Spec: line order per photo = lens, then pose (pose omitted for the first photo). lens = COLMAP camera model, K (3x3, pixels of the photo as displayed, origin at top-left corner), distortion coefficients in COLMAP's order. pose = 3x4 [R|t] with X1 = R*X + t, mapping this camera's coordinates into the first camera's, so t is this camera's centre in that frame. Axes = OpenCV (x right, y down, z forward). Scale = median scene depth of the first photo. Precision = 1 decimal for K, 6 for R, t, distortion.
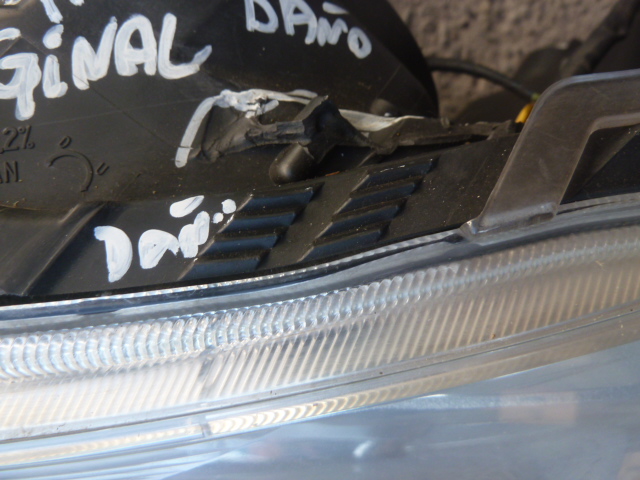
lens RADIAL K [[472.0, 0, 314.8], [0, 472.0, 237.1], [0, 0, 1]] dist [-0.038313, 0.002425]
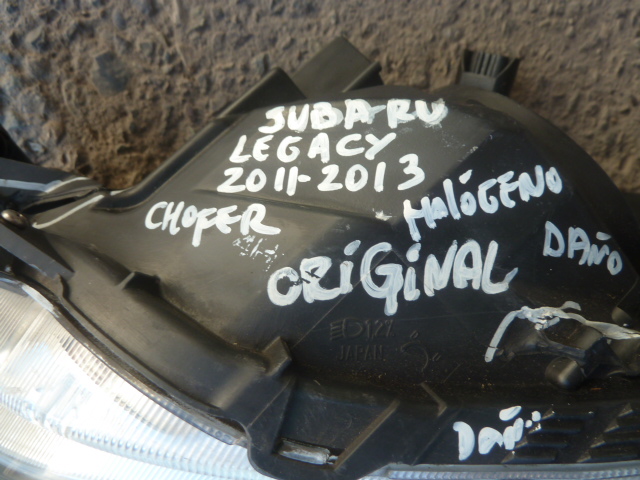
lens RADIAL K [[472.0, 0, 323.5], [0, 472.0, 240.3], [0, 0, 1]] dist [-0.038313, 0.002425]
pose [[0.981894, 0.176982, -0.067541, -0.729111], [-0.168441, 0.978842, 0.116176, -0.577575], [0.086673, -0.102696, 0.990930, -0.392200]]
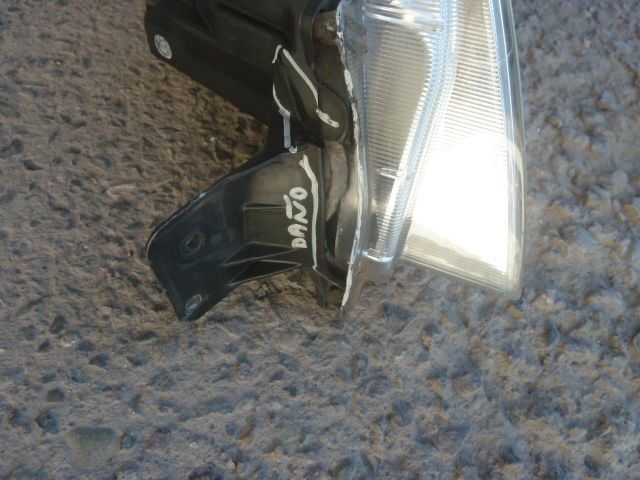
lens RADIAL K [[472.0, 0, 324.2], [0, 472.0, 243.3], [0, 0, 1]] dist [-0.038313, 0.002425]
pose [[-0.008849, -0.963578, 0.267280, -3.174870], [0.996366, 0.014150, 0.083997, -0.377315], [-0.084720, 0.267052, 0.959951, -0.598458]]
